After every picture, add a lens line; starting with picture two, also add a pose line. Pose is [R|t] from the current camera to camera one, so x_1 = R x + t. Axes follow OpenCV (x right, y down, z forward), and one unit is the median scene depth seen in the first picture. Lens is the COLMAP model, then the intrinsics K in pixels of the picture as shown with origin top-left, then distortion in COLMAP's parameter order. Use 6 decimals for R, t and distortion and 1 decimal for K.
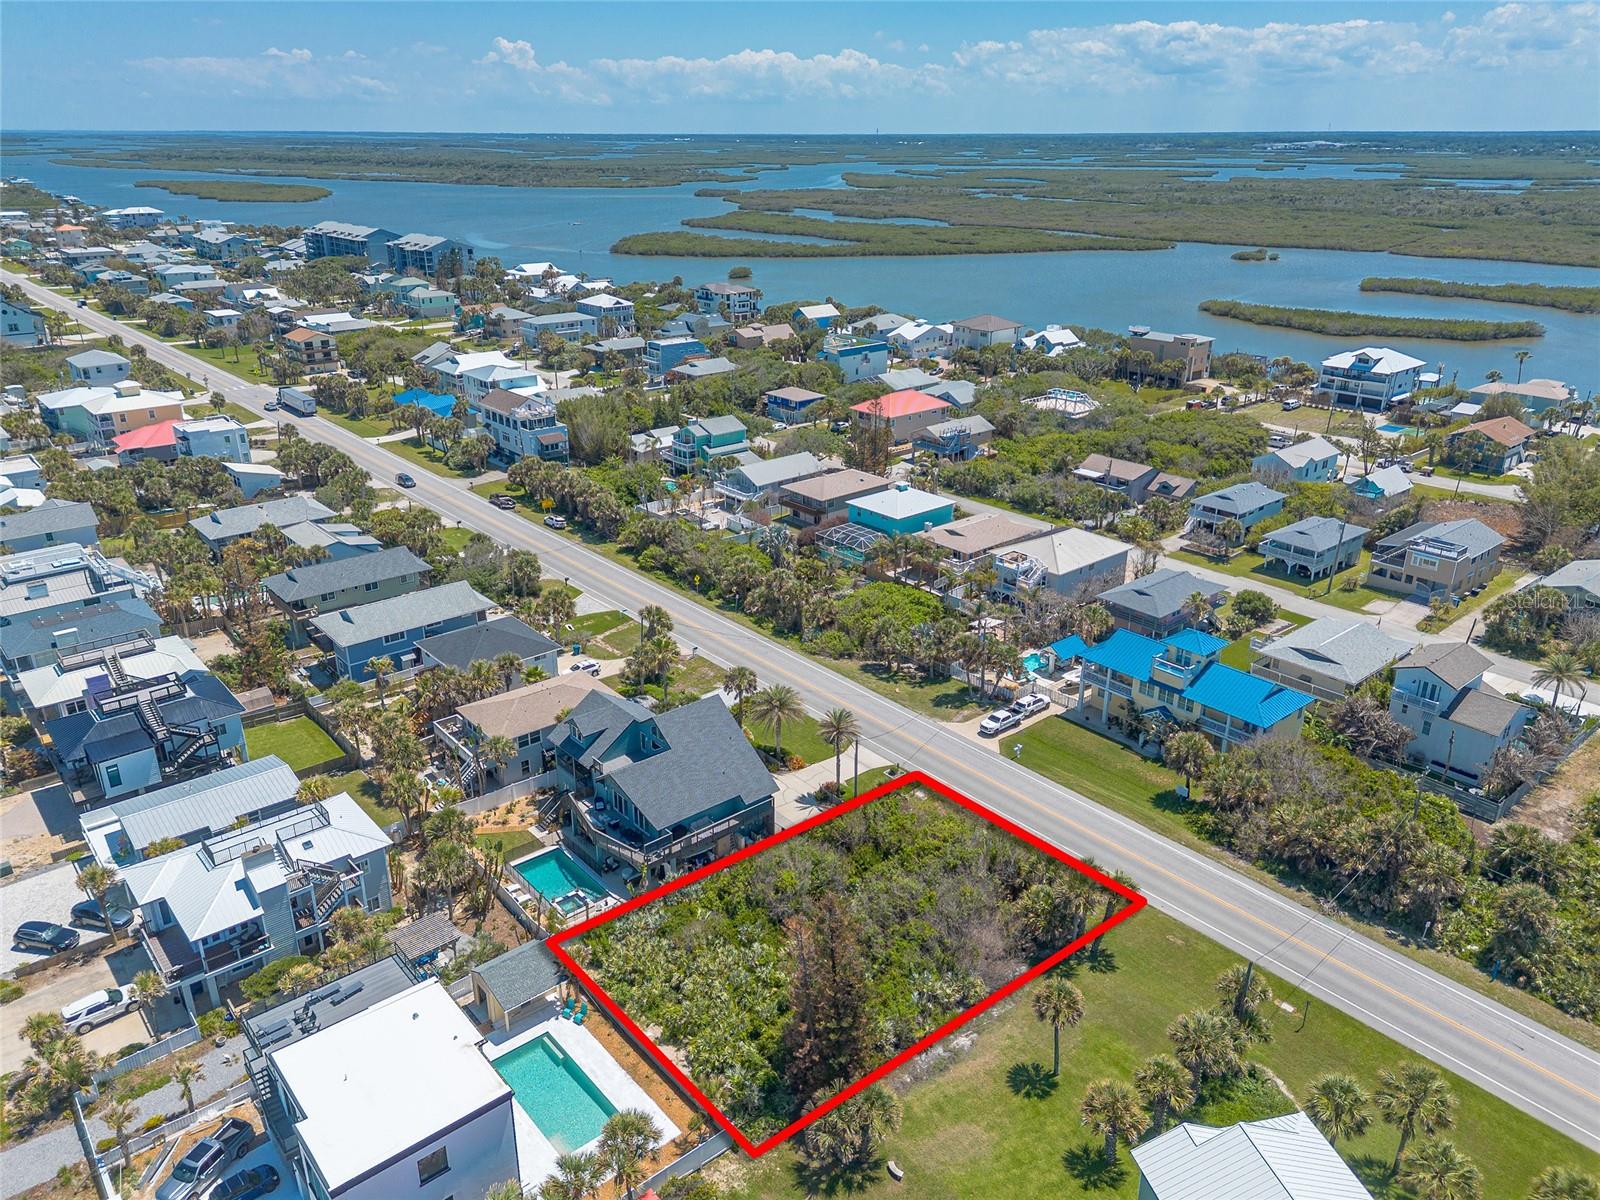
lens RADIAL K [[1139.7, 0, 798.2], [0, 1139.7, 604.5], [0, 0, 1]] dist [0.090563, -0.099339]
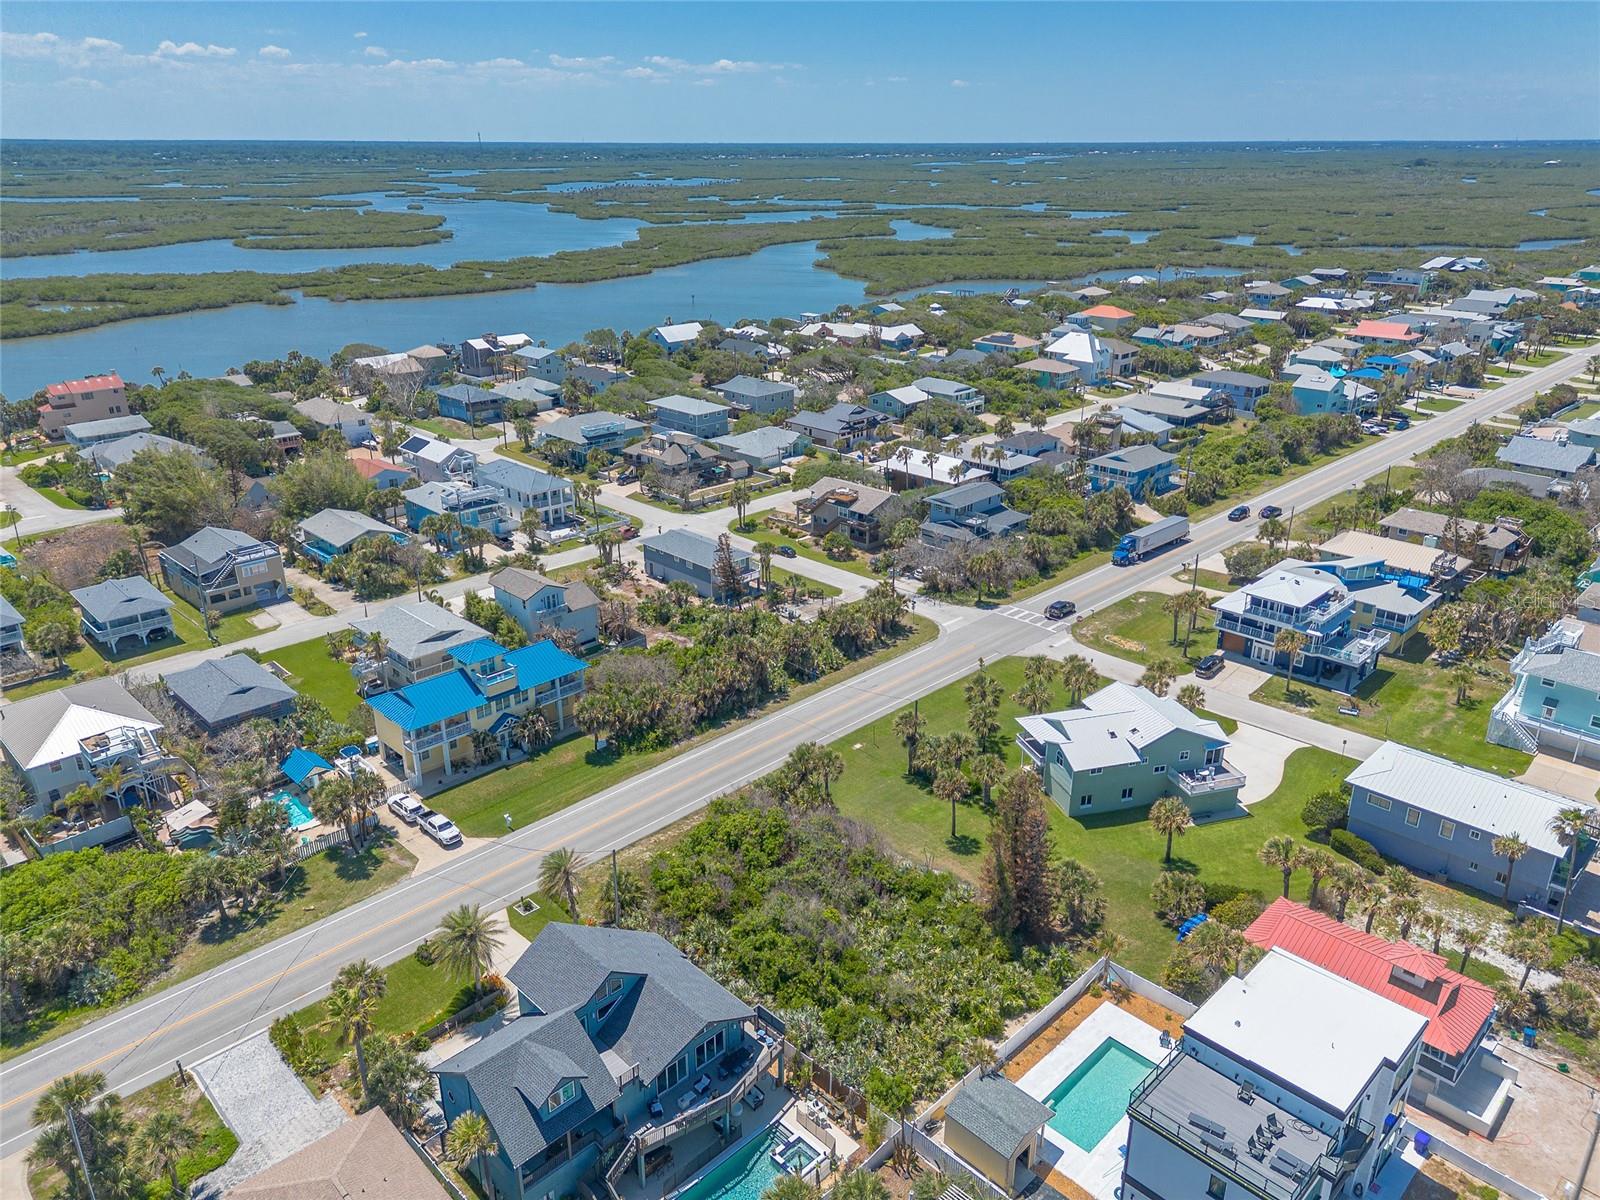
lens RADIAL K [[1127.6, 0, 798.5], [0, 1127.6, 606.0], [0, 0, 1]] dist [0.088930, -0.100403]
pose [[-0.078997, -0.377060, 0.922814, -0.366088], [0.376798, 0.845738, 0.377823, -0.167623], [-0.922921, 0.377561, 0.075264, 0.375814]]
